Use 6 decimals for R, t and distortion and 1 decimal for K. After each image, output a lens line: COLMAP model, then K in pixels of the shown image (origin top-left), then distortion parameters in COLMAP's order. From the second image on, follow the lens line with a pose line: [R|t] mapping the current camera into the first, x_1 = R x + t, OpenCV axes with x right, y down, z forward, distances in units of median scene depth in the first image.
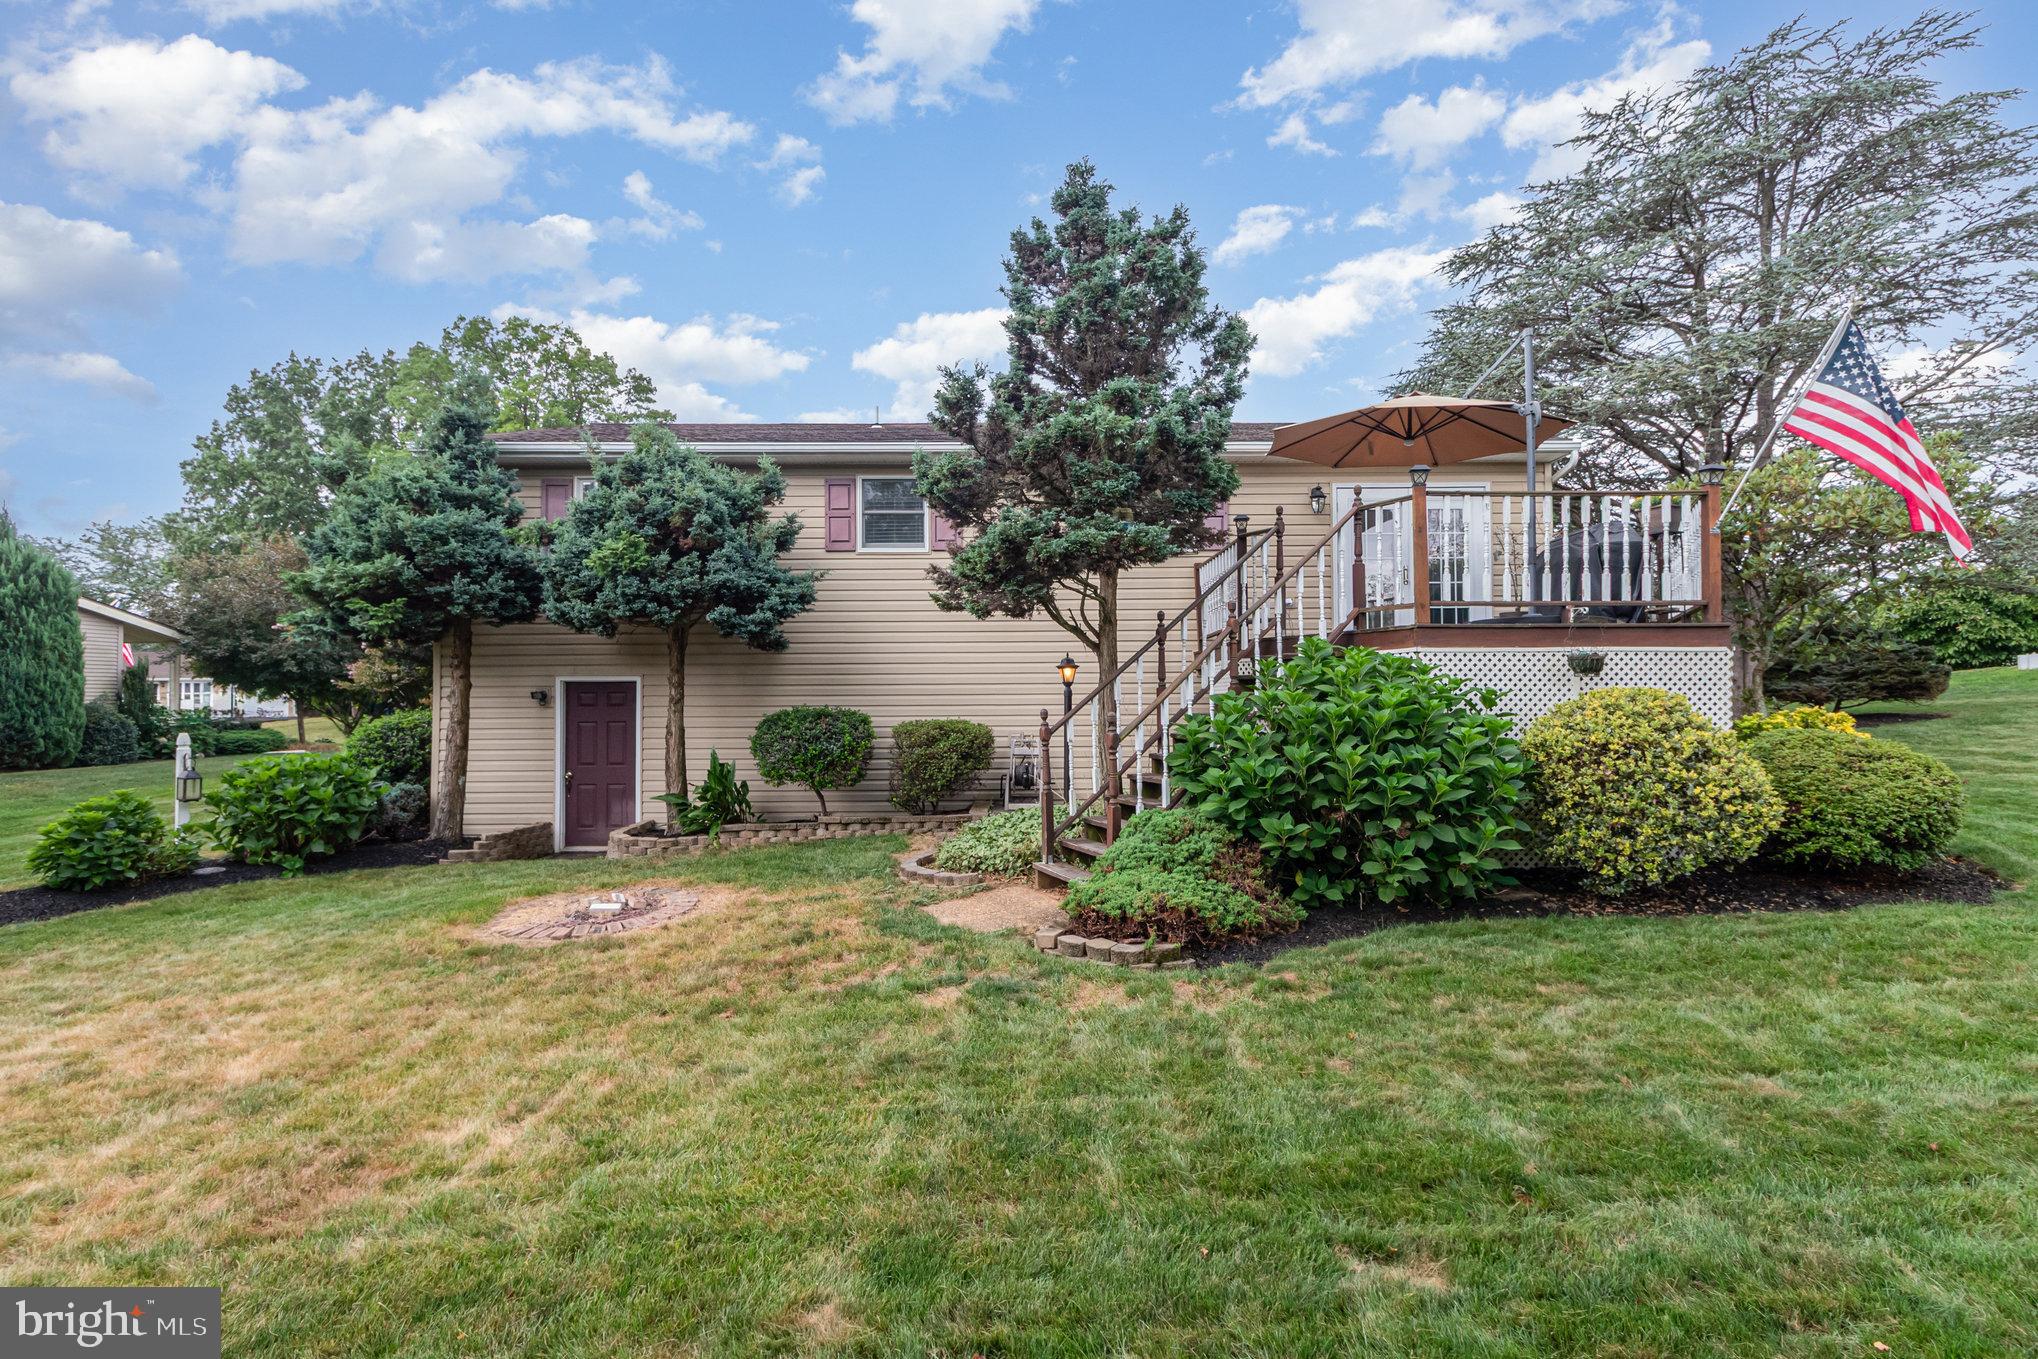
lens RADIAL K [[951.6, 0, 1006.9], [0, 951.6, 680.8], [0, 0, 1]] dist [0.004058, -0.000677]
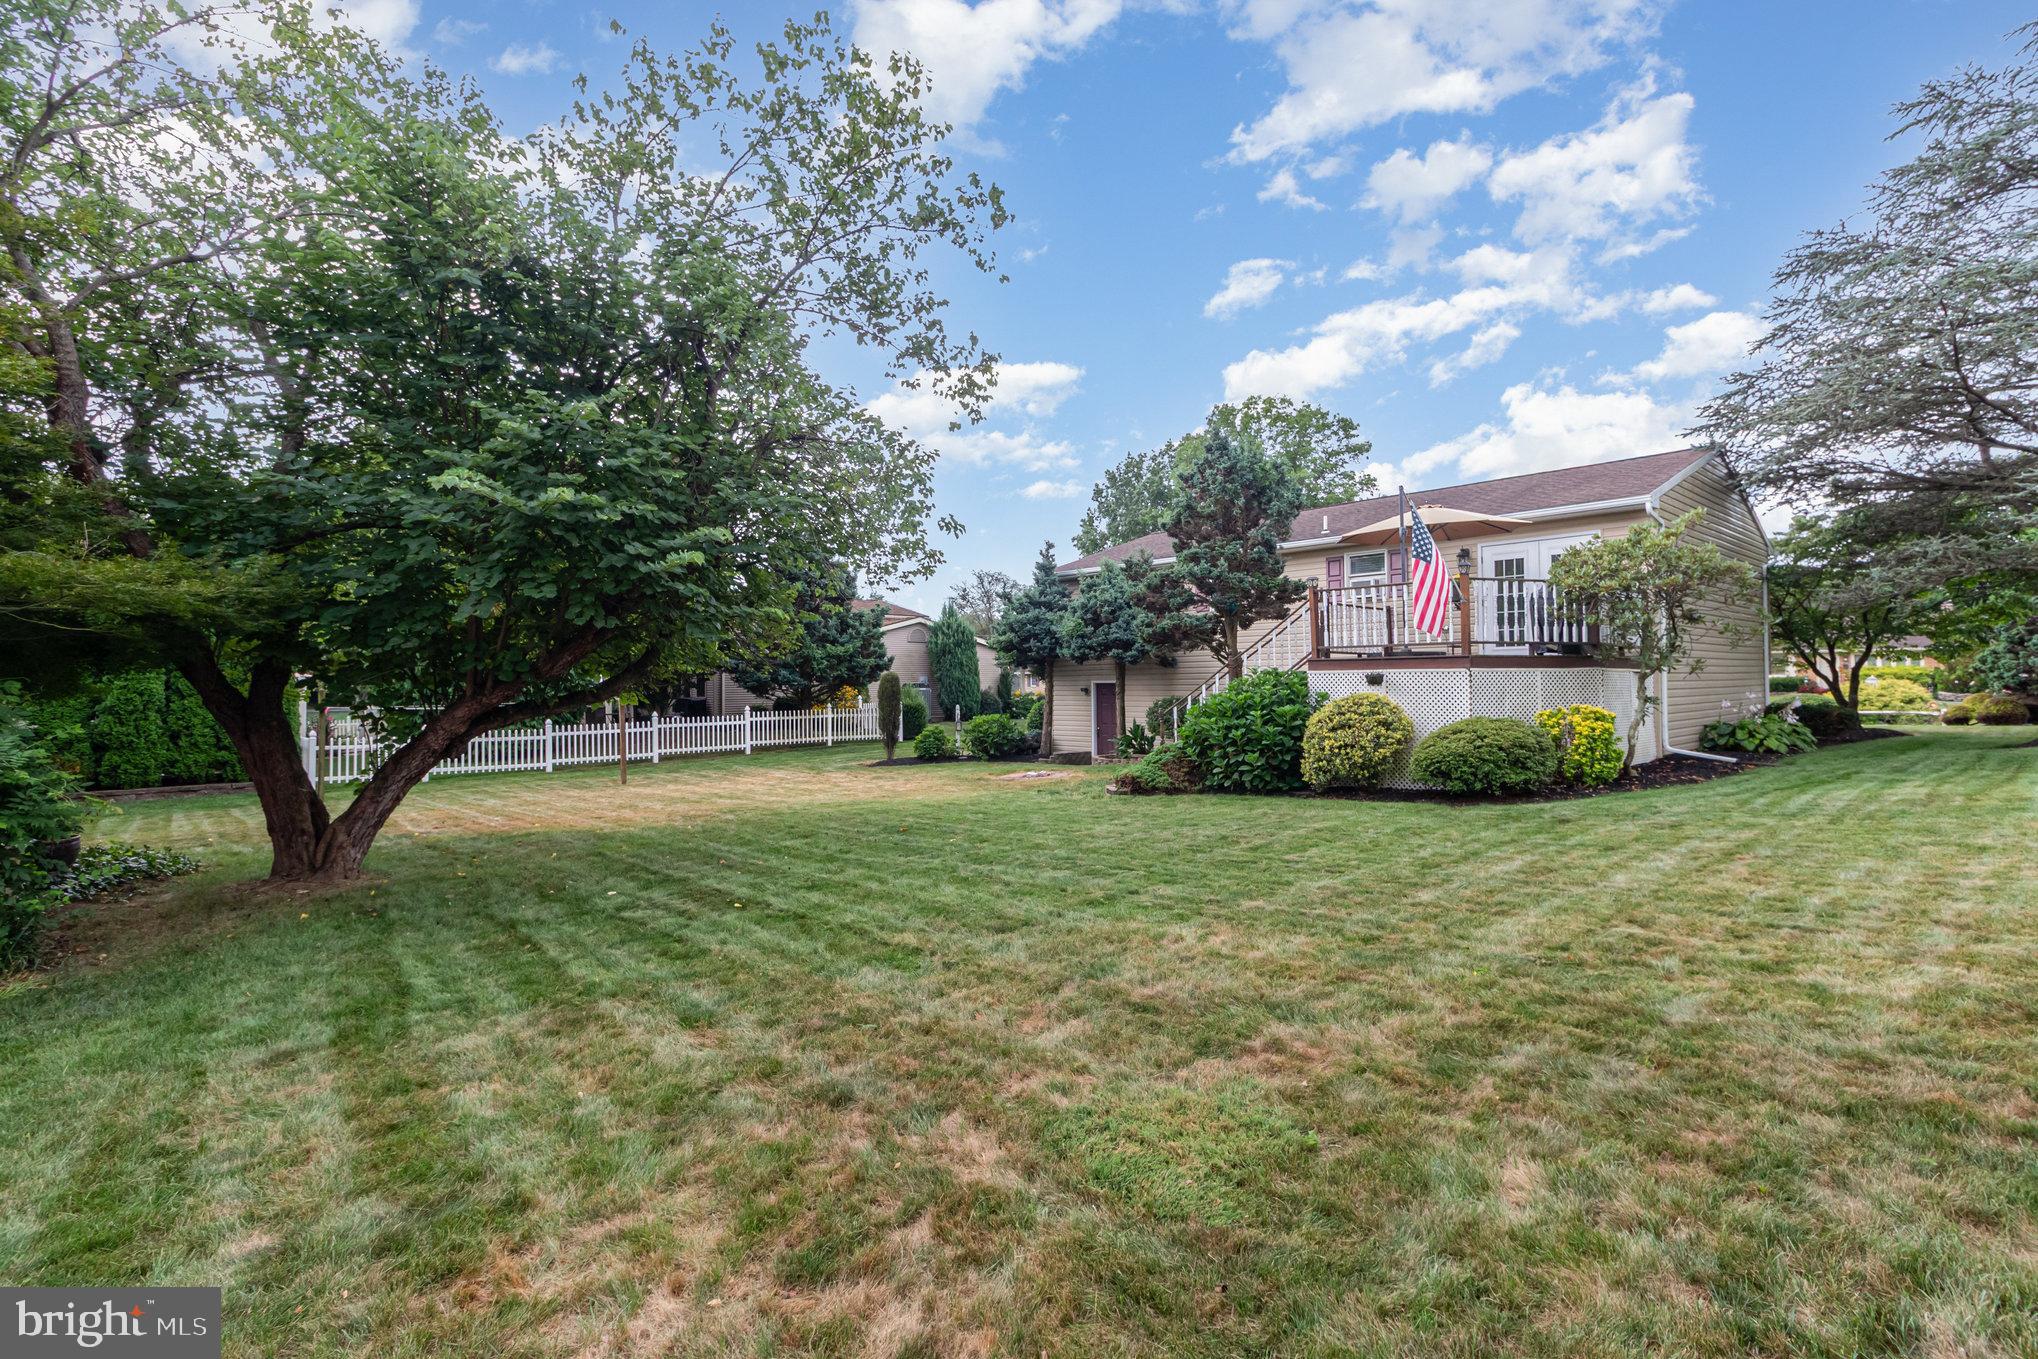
lens RADIAL K [[951.6, 0, 1017.1], [0, 951.6, 678.8], [0, 0, 1]] dist [0.004058, -0.000677]
pose [[0.666301, -0.005117, -0.745666, 0.954602], [0.016590, 0.999831, 0.007963, -0.027506], [0.745499, -0.017676, 0.666273, -0.490764]]
